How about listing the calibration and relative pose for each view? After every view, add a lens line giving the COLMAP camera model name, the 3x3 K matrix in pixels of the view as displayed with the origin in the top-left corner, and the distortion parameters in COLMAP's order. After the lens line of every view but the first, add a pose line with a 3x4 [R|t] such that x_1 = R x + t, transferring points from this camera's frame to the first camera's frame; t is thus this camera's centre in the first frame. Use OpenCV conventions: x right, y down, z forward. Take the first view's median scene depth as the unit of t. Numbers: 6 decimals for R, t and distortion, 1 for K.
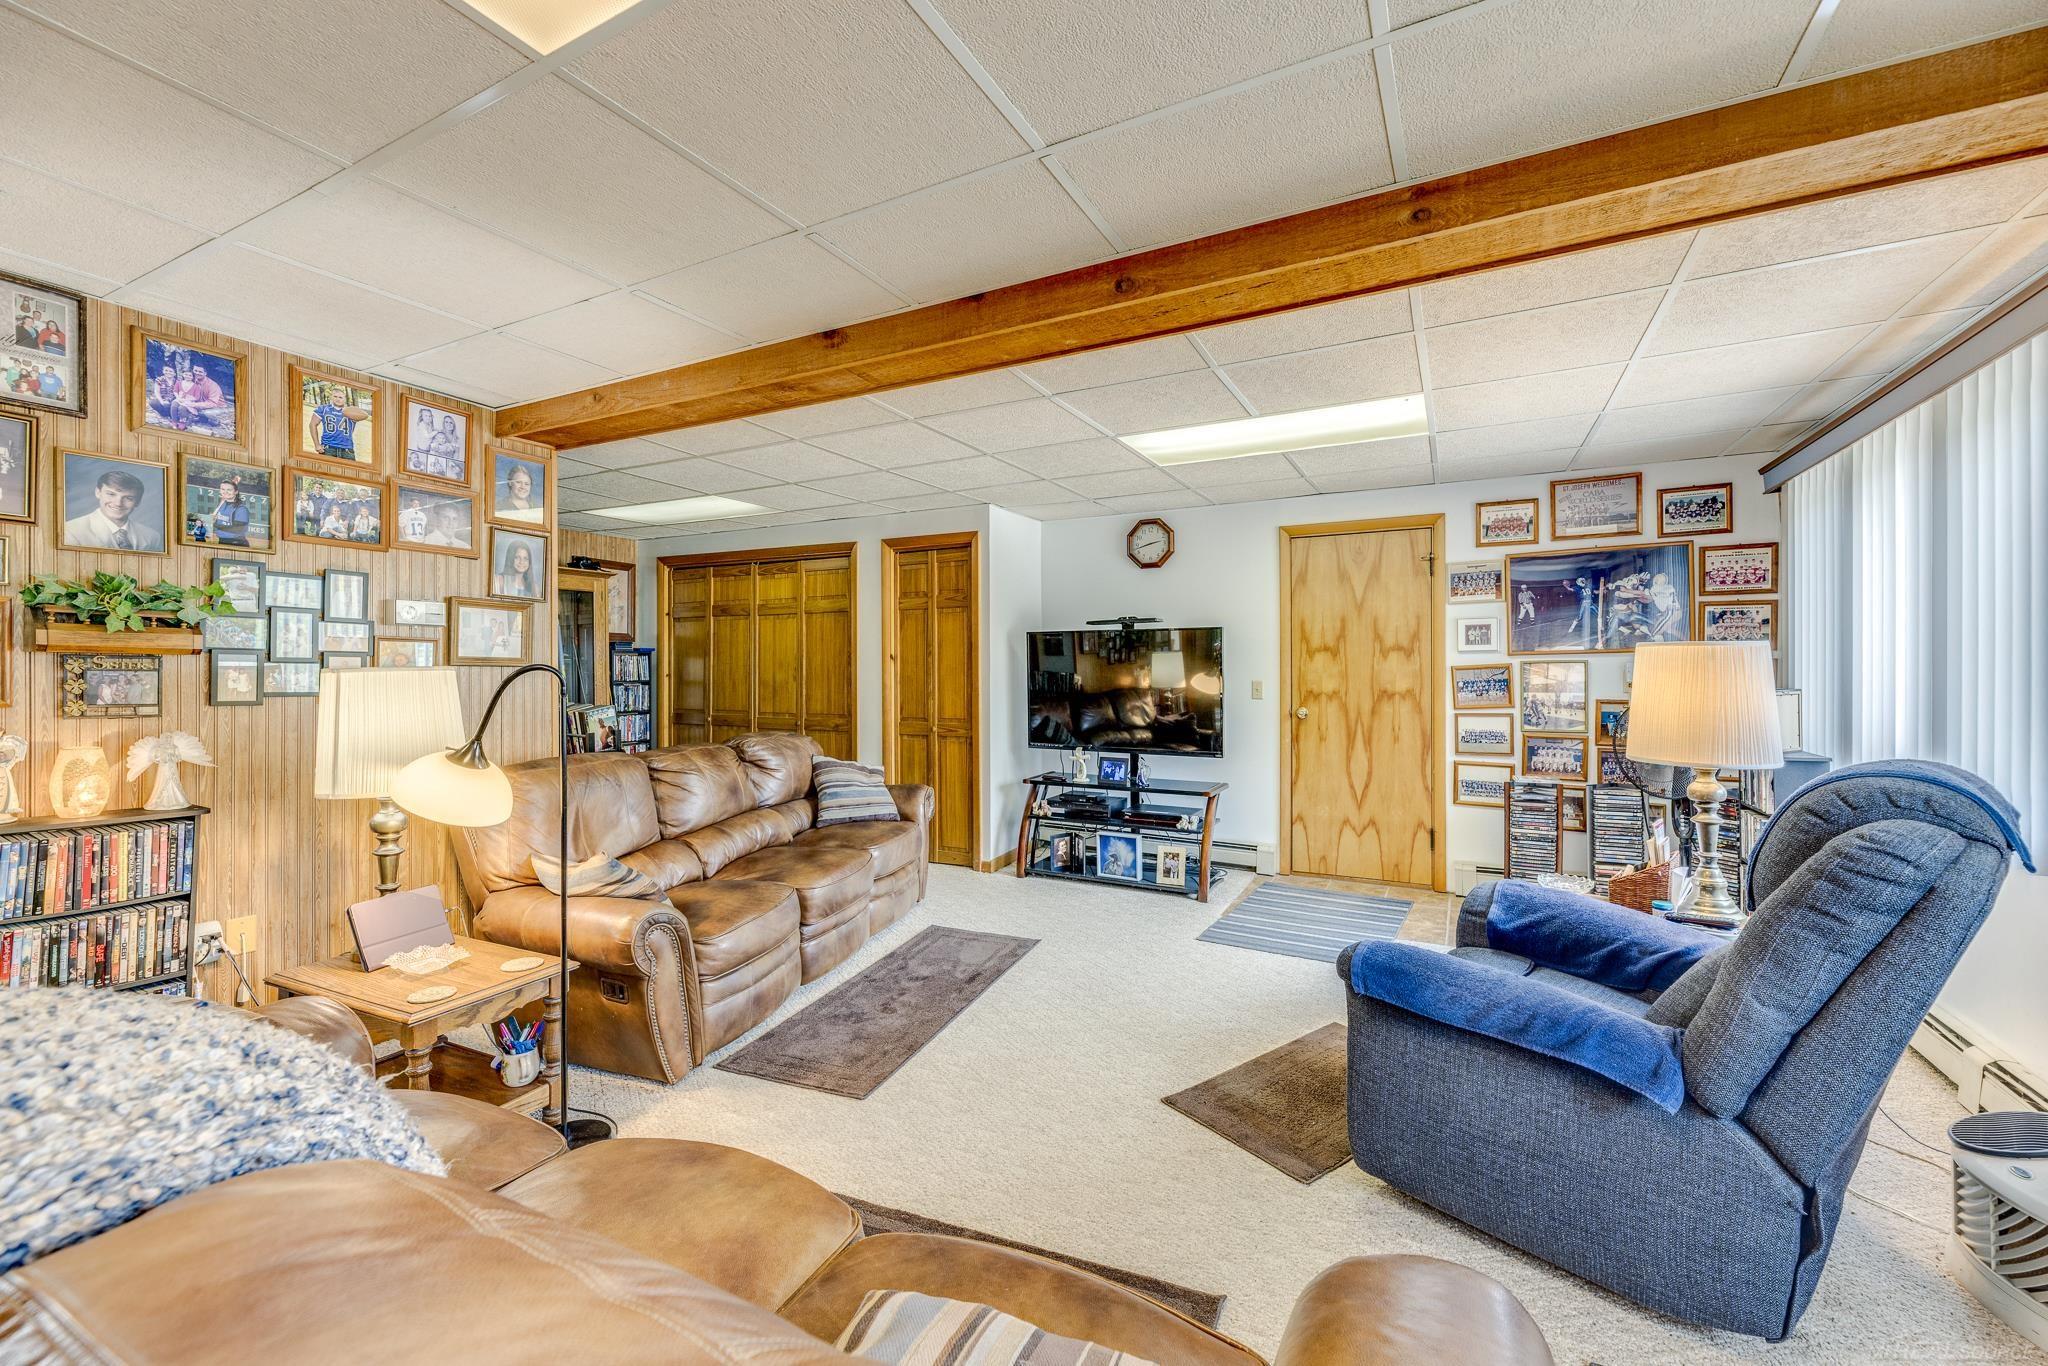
lens RADIAL K [[858.8, 0, 1020.2], [0, 858.8, 675.2], [0, 0, 1]] dist [0.000648, -0.000002]
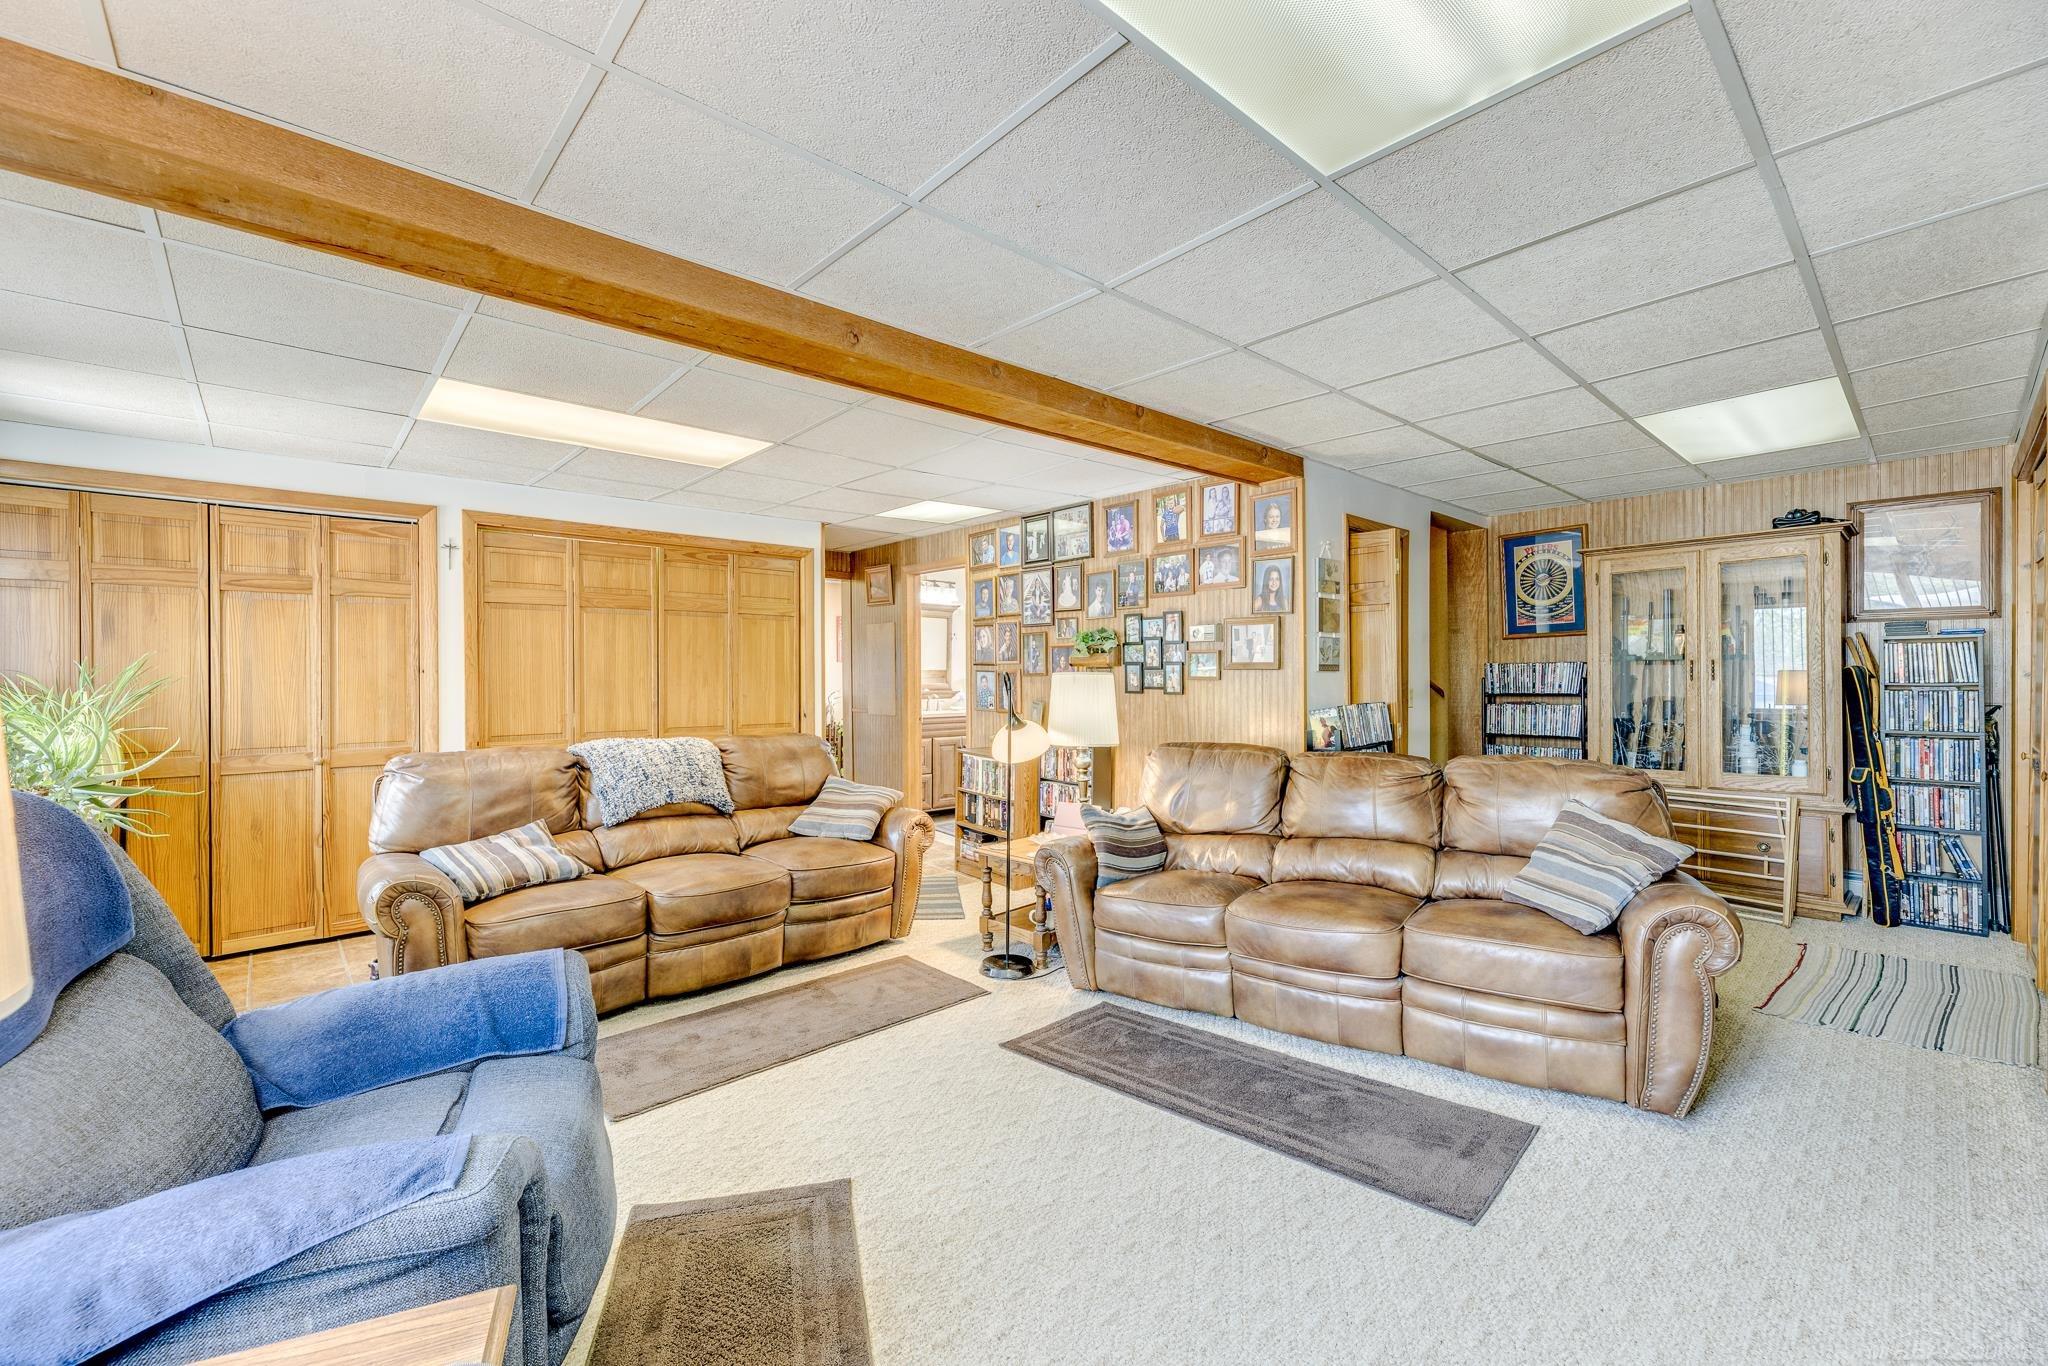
lens RADIAL K [[858.8, 0, 1017.9], [0, 858.8, 681.4], [0, 0, 1]] dist [0.000648, -0.000002]
pose [[-0.371361, 0.009956, -0.928435, 0.787423], [0.003494, 0.999950, 0.009325, -0.007031], [0.928482, 0.000219, -0.371377, 1.303500]]
